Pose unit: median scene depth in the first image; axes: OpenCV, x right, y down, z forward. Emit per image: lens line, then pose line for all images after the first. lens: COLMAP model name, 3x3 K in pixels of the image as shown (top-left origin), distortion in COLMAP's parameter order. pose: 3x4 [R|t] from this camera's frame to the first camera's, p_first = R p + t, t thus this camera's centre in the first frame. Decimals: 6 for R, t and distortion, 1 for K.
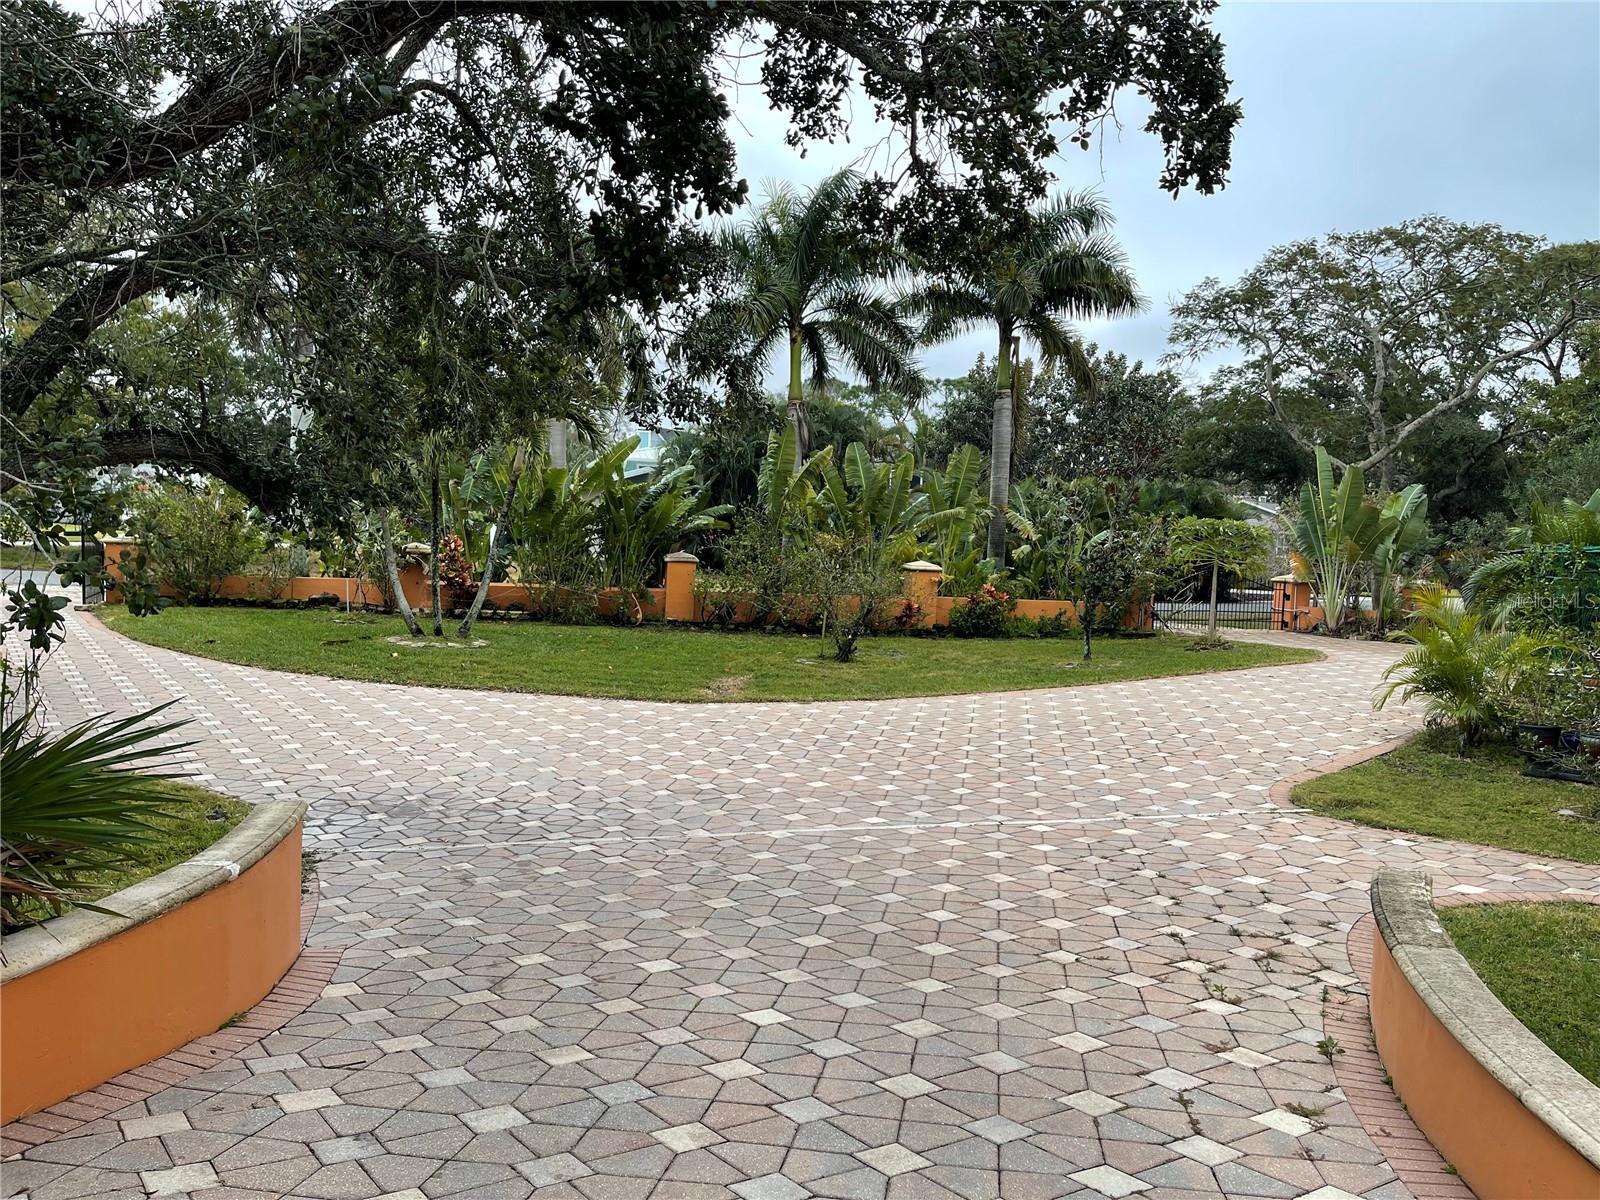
lens RADIAL K [[1167.7, 0, 796.1], [0, 1167.7, 609.7], [0, 0, 1]] dist [0.032014, -0.031741]
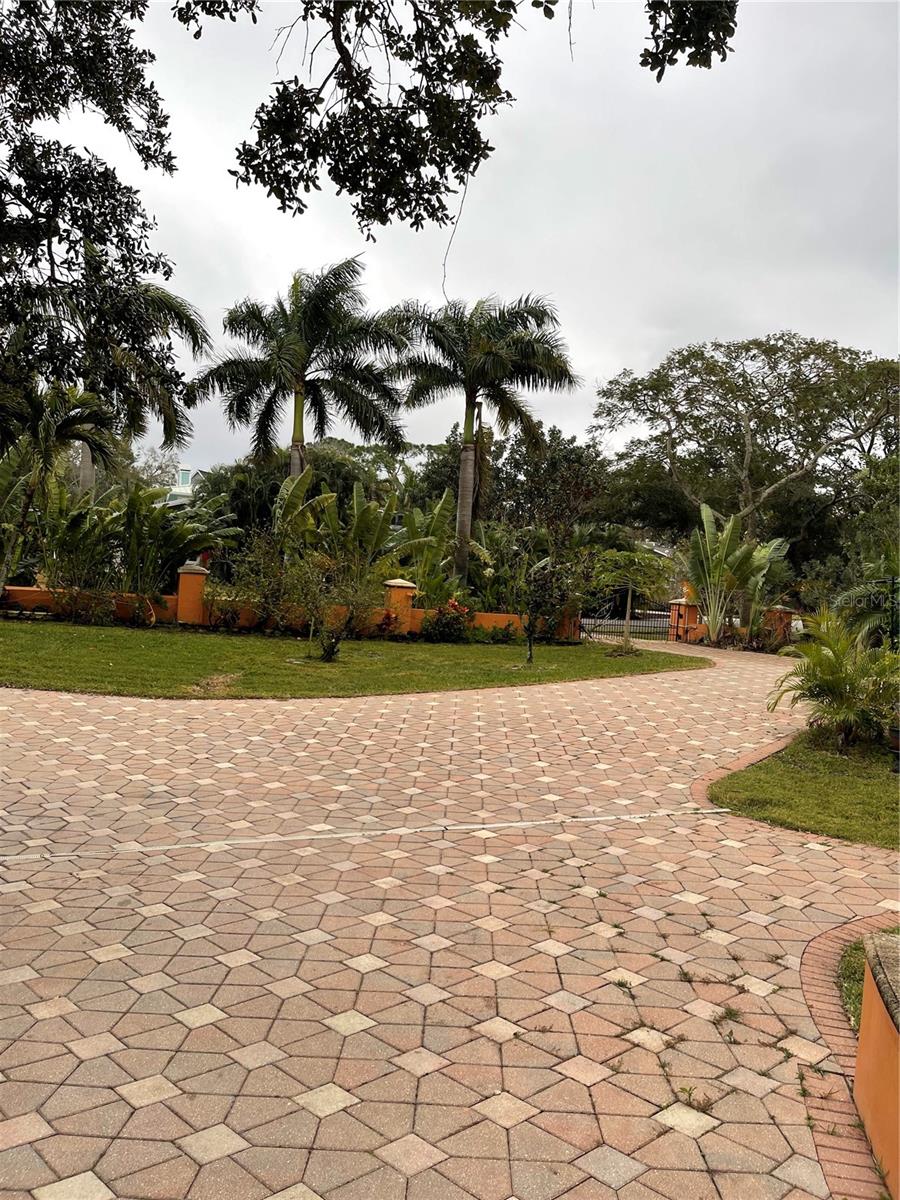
lens RADIAL K [[875.8, 0, 448.5], [0, 875.8, 591.8], [0, 0, 1]] dist [0.032014, -0.031741]
pose [[0.988215, 0.027767, 0.150536, 0.034830], [-0.022979, 0.999176, -0.033451, 0.001523], [-0.151340, 0.029598, 0.988038, 0.147520]]
